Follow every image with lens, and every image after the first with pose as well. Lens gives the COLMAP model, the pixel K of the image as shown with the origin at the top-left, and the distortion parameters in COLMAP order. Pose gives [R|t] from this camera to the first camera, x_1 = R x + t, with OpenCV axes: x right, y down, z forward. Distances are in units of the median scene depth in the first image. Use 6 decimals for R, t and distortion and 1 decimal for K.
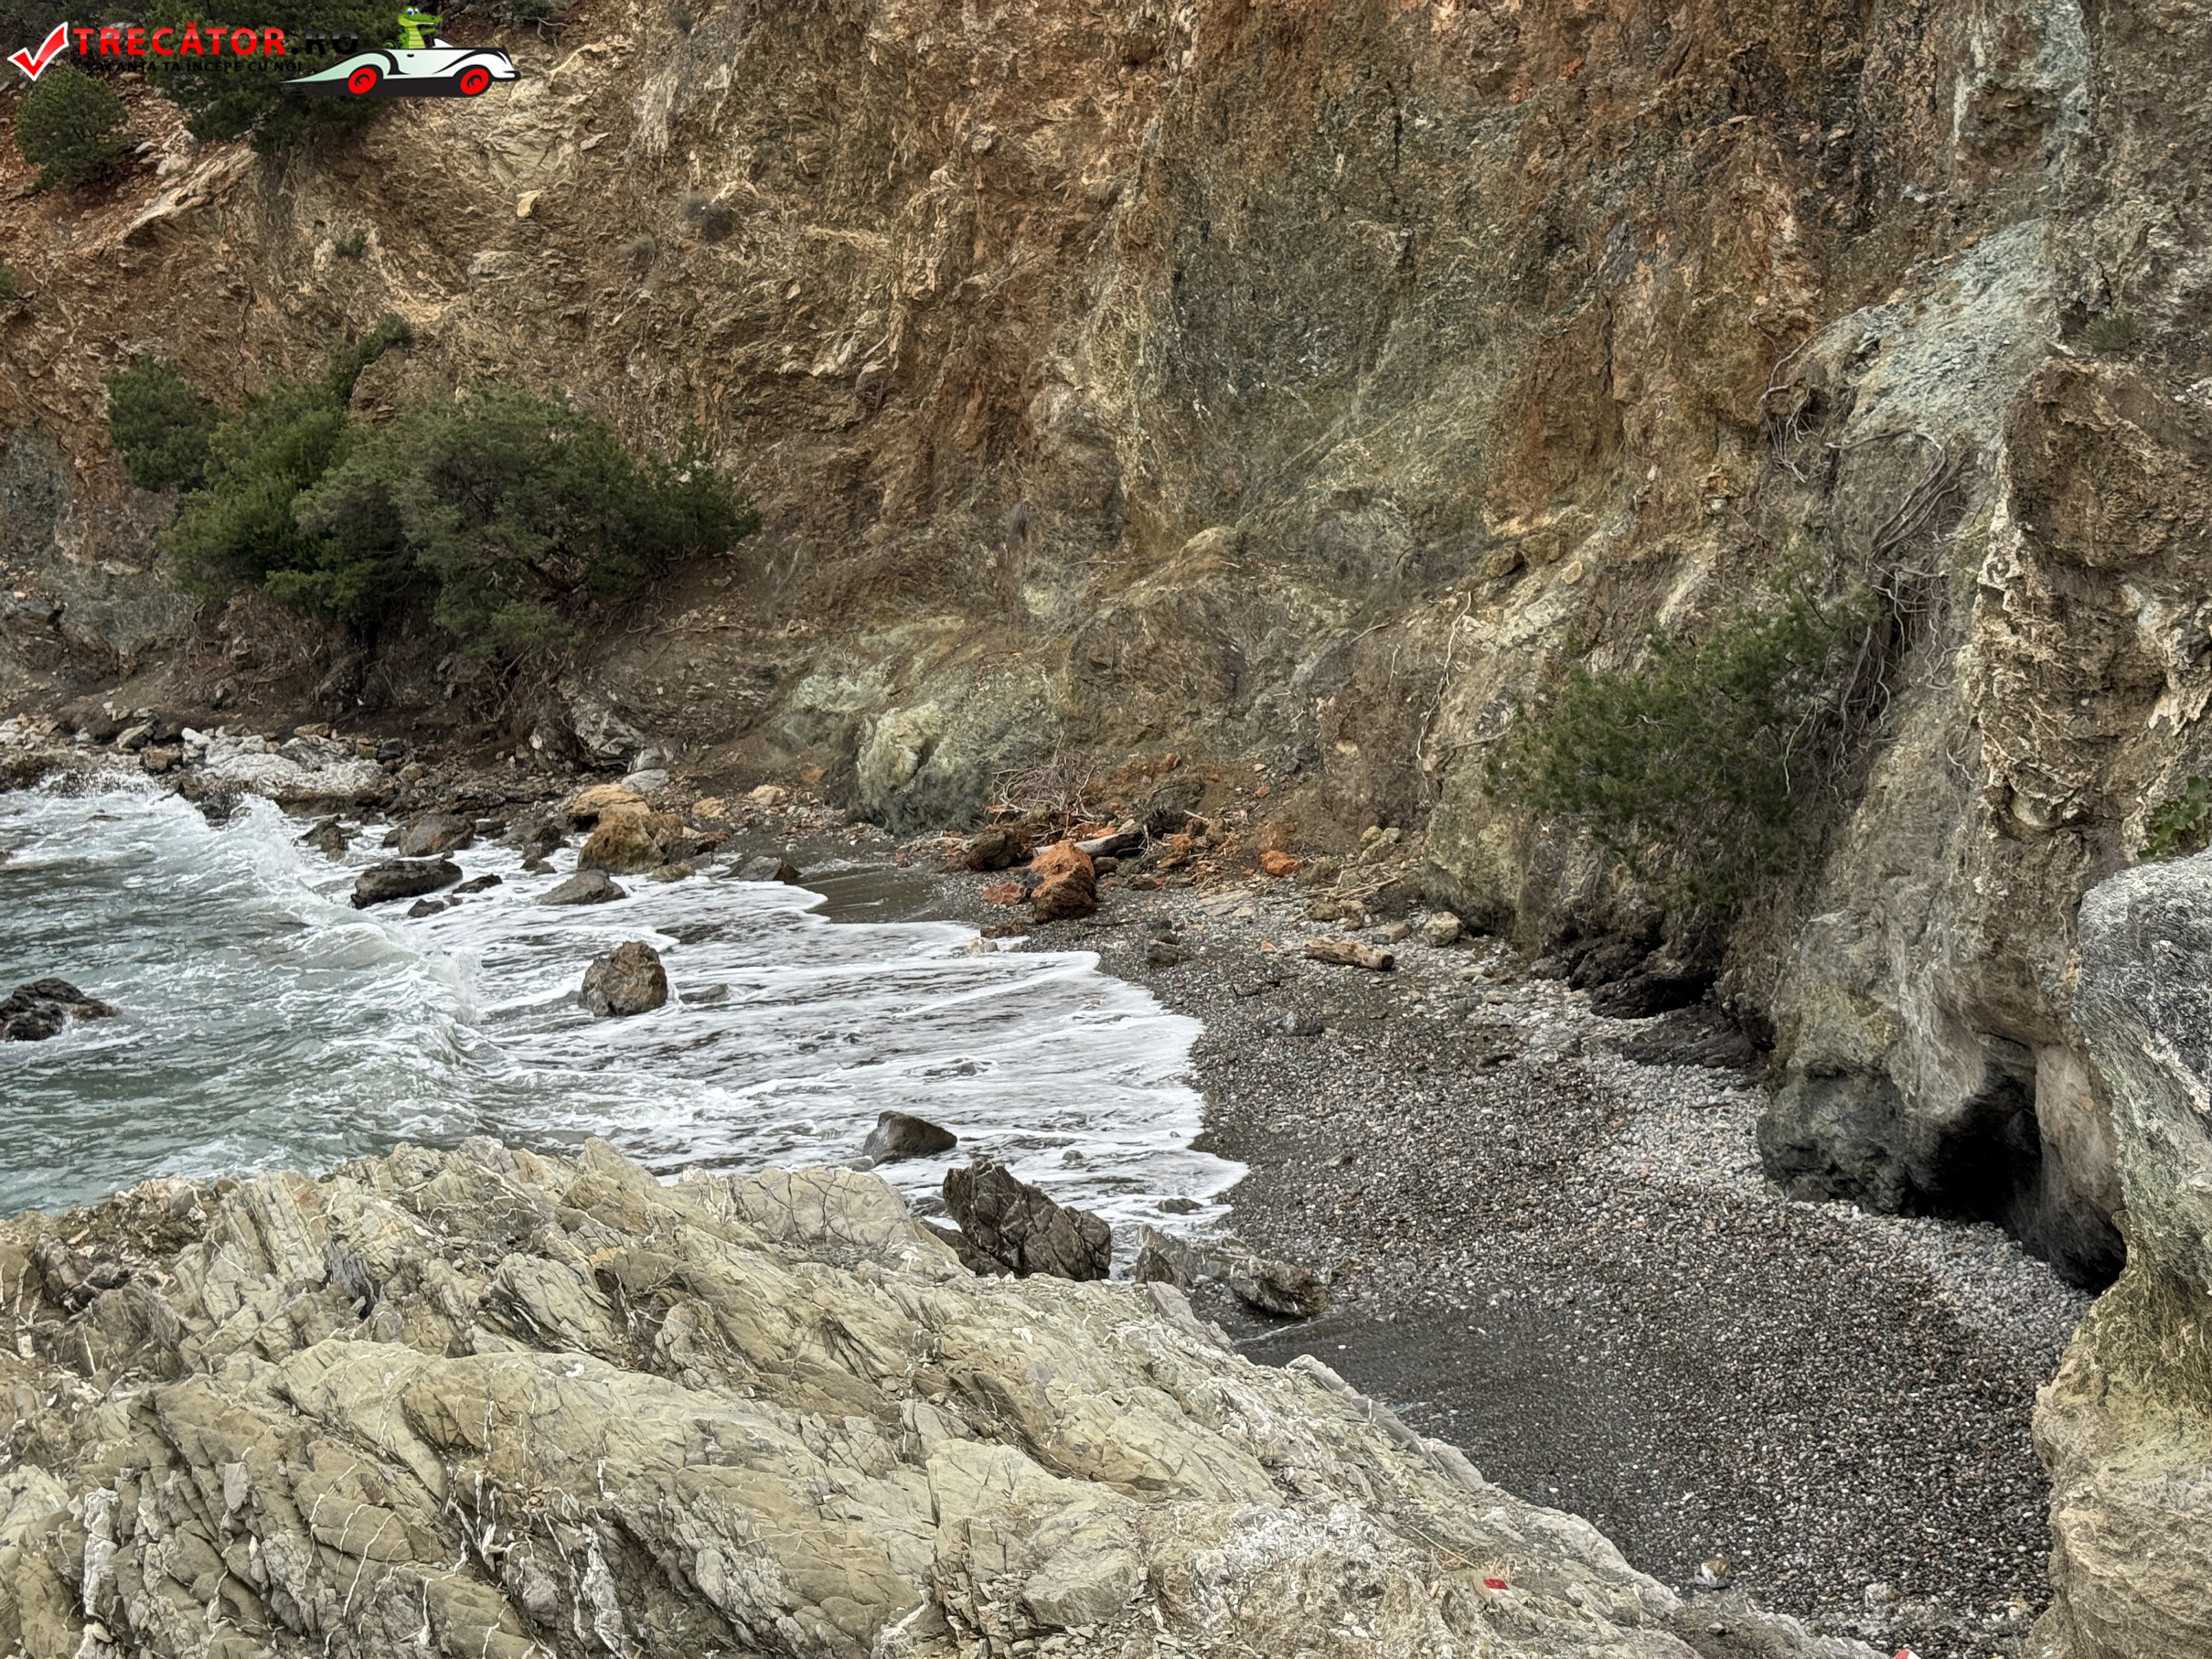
lens RADIAL K [[3080.4, 0, 1109.4], [0, 3080.4, 847.7], [0, 0, 1]] dist [0.153524, -0.213550]
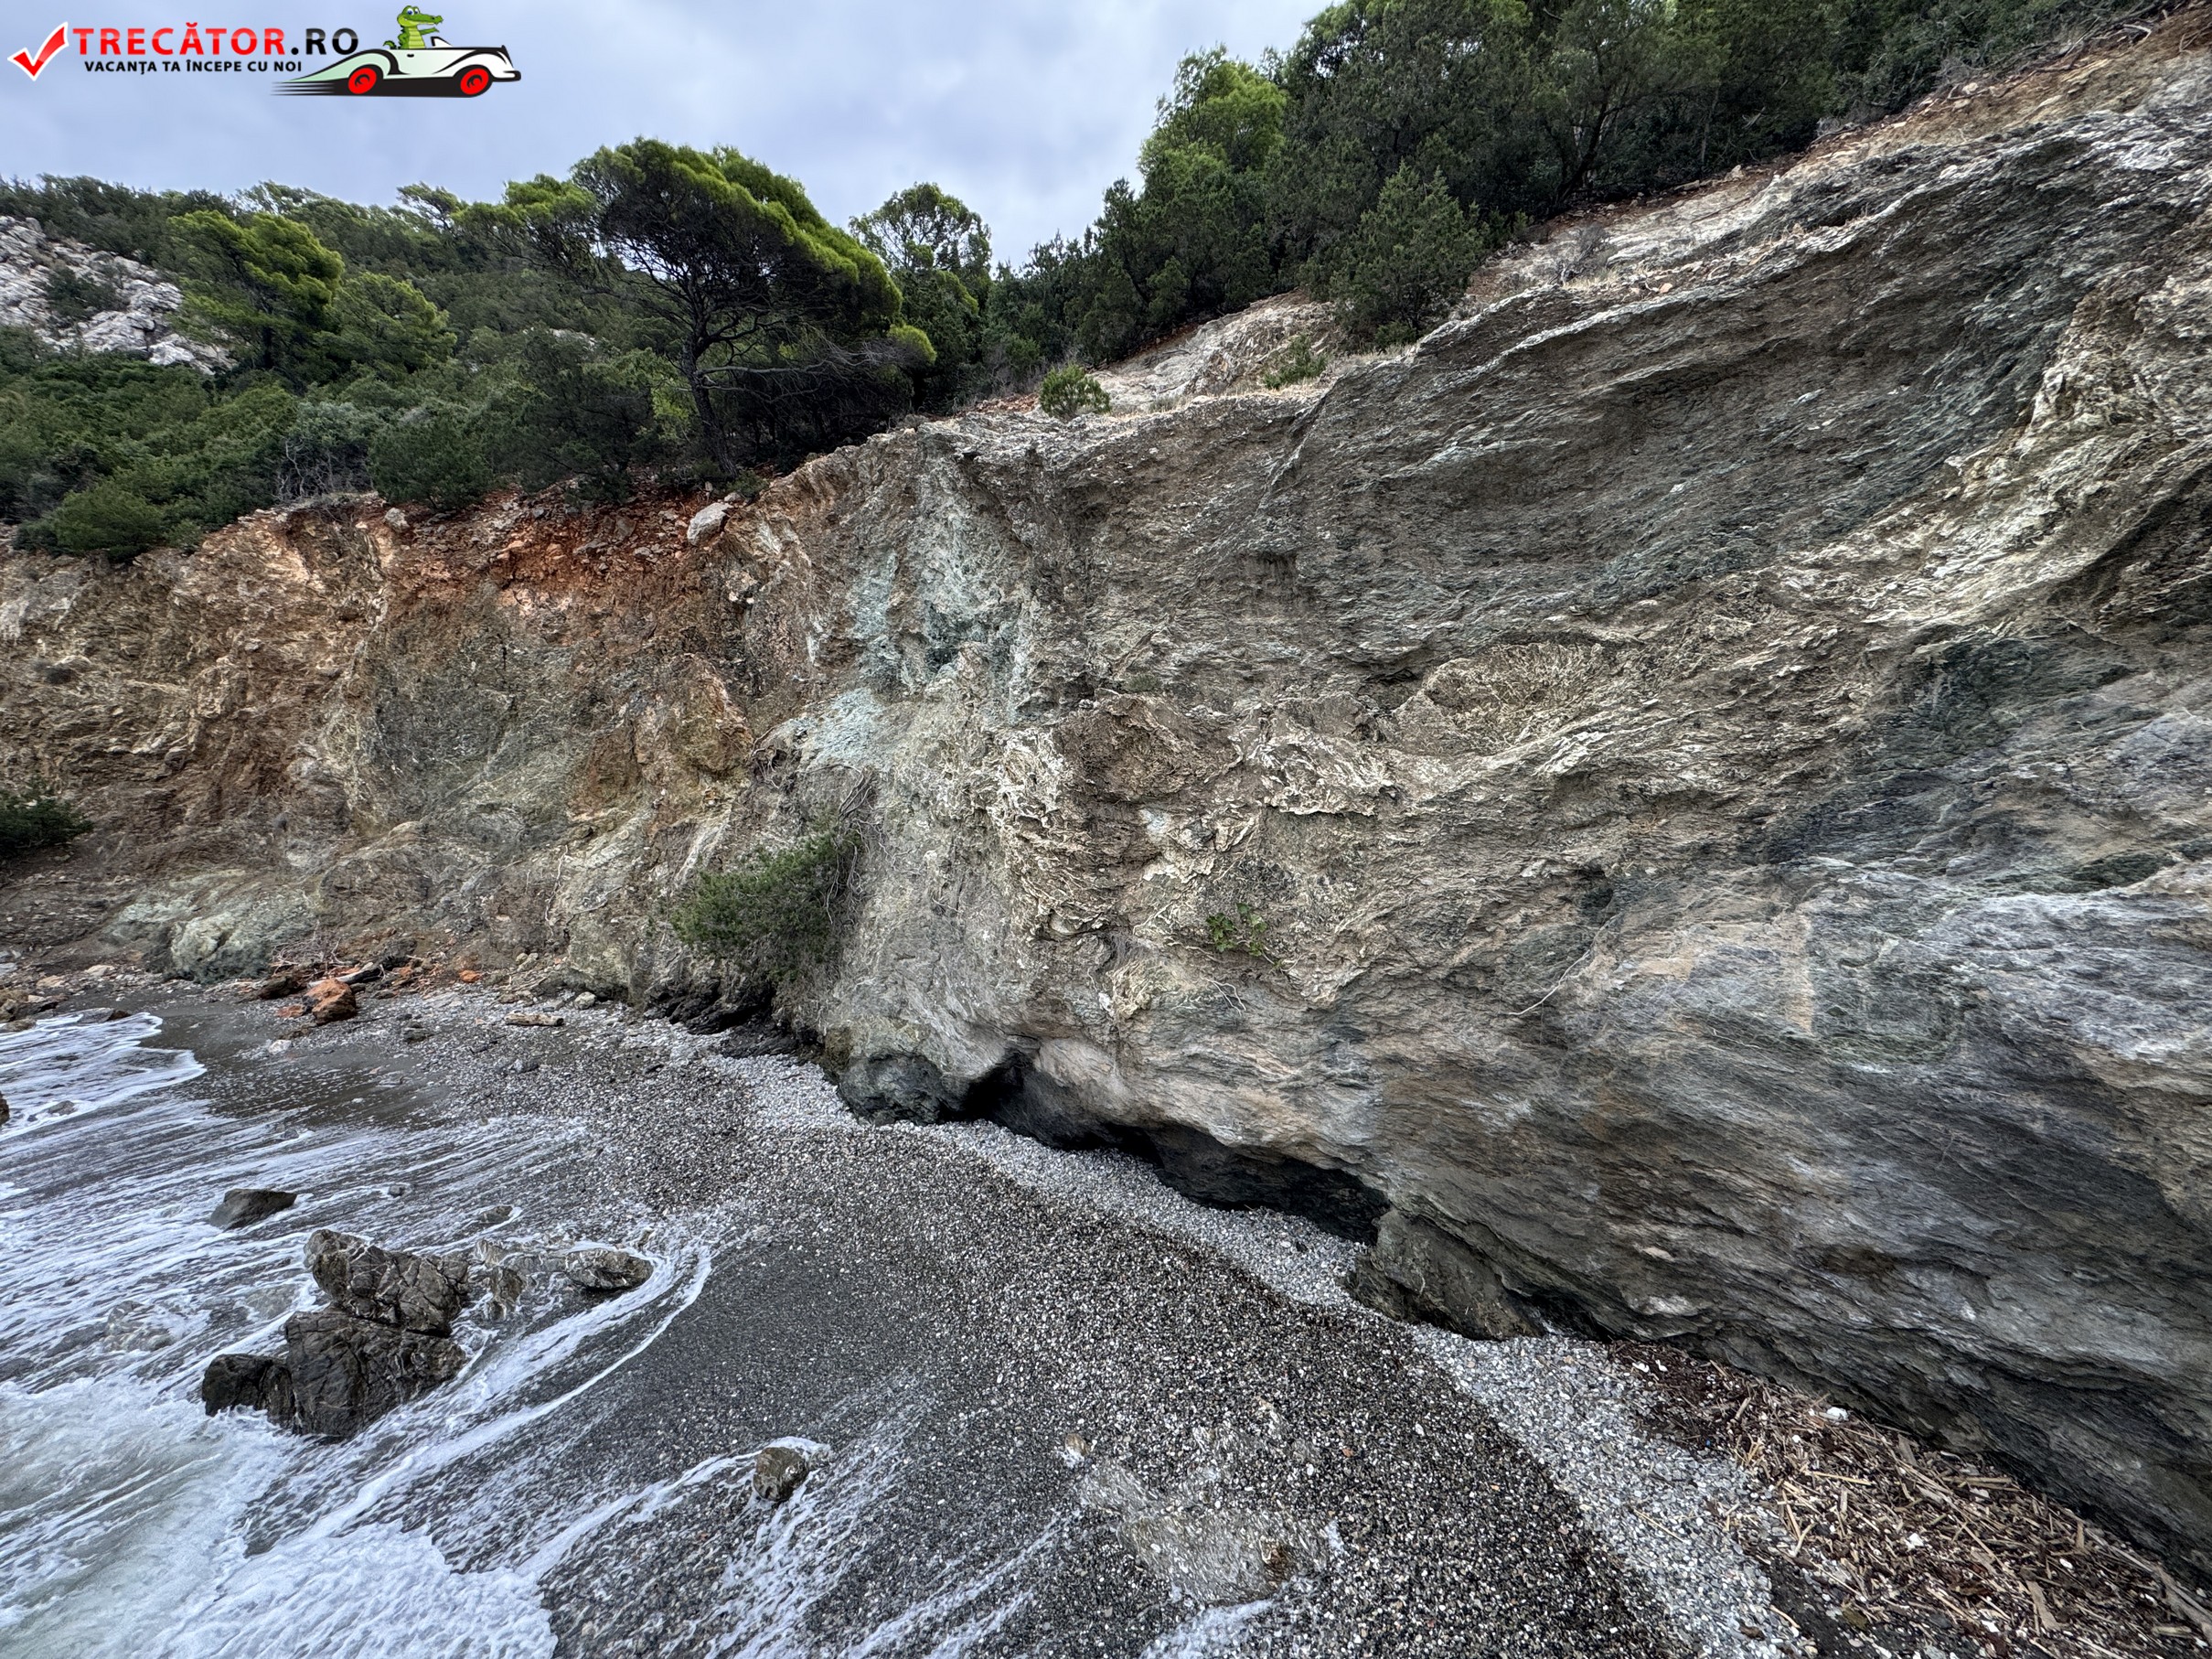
lens RADIAL K [[879.9, 0, 1105.4], [0, 879.9, 824.6], [0, 0, 1]] dist [-0.001115, 0.000099]
pose [[0.733421, -0.016067, 0.679585, -0.028467], [0.089282, 0.993337, -0.072871, -0.013205], [-0.673886, 0.114120, 0.729969, 0.224384]]
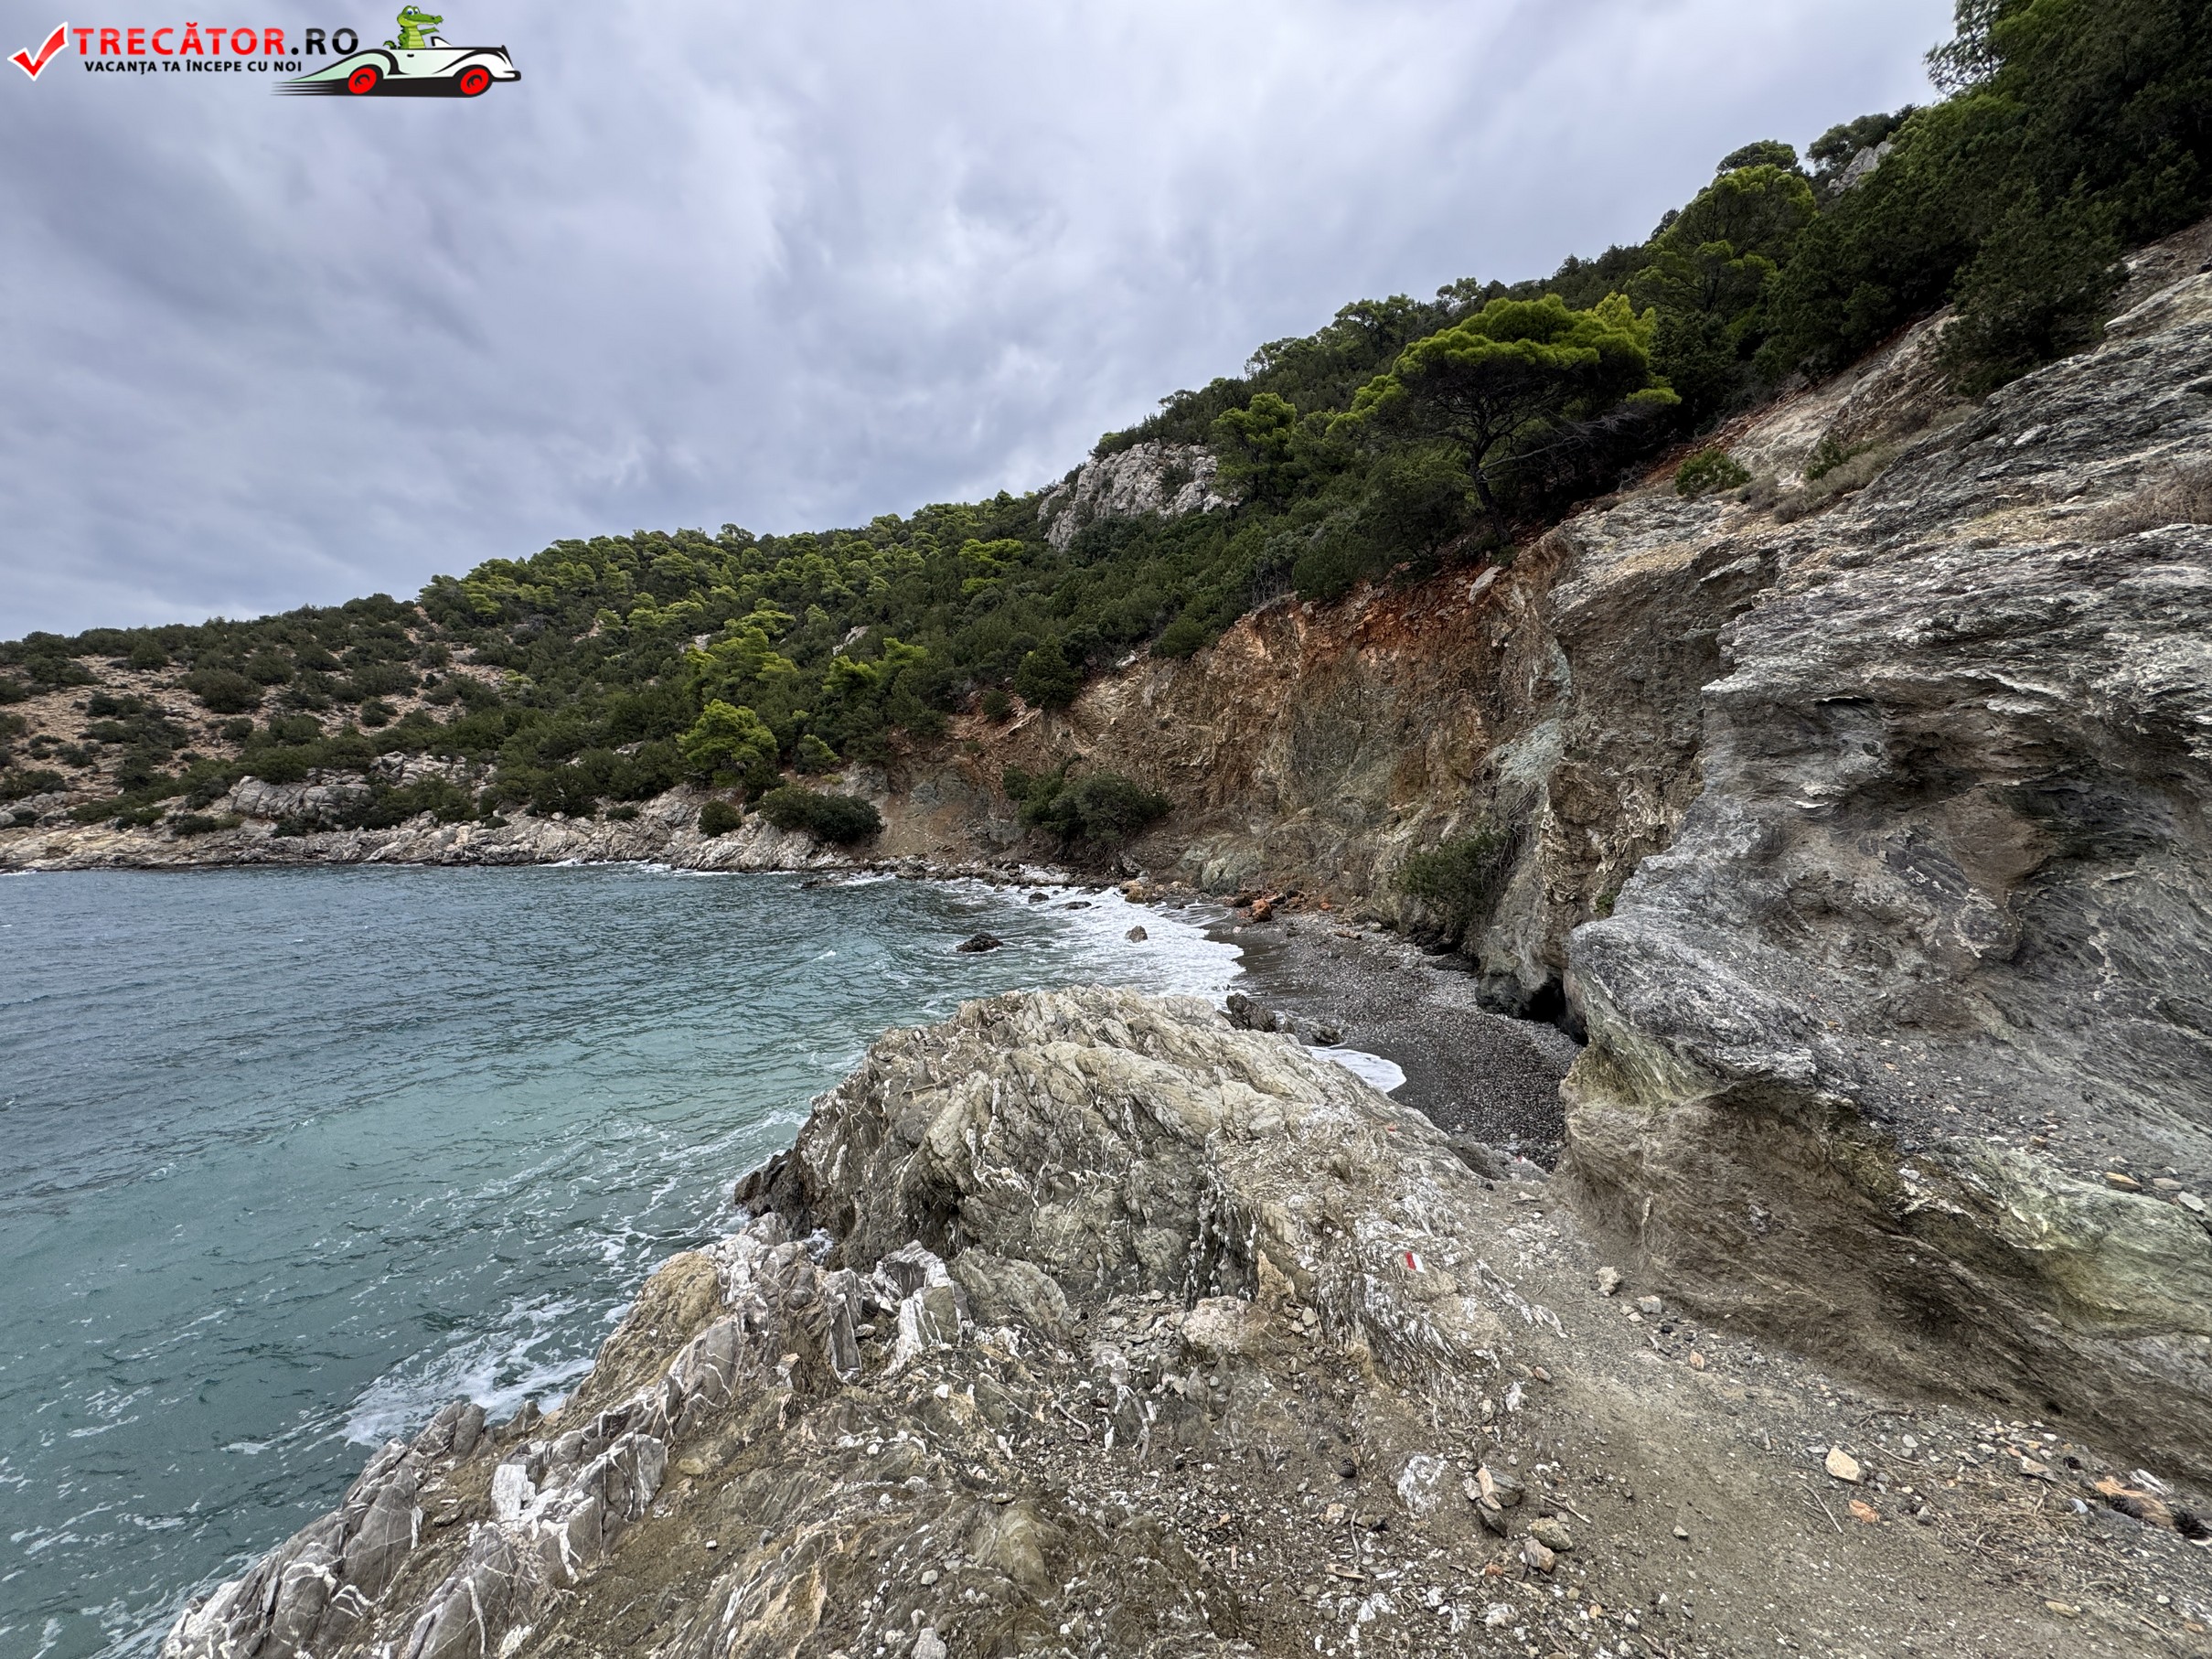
lens RADIAL K [[879.9, 0, 1105.4], [0, 879.9, 824.6], [0, 0, 1]] dist [-0.001115, 0.000099]
pose [[0.981829, -0.001612, -0.189760, 0.000308], [-0.014143, 0.996562, -0.081638, -0.001970], [0.189239, 0.082838, 0.978431, -0.003023]]
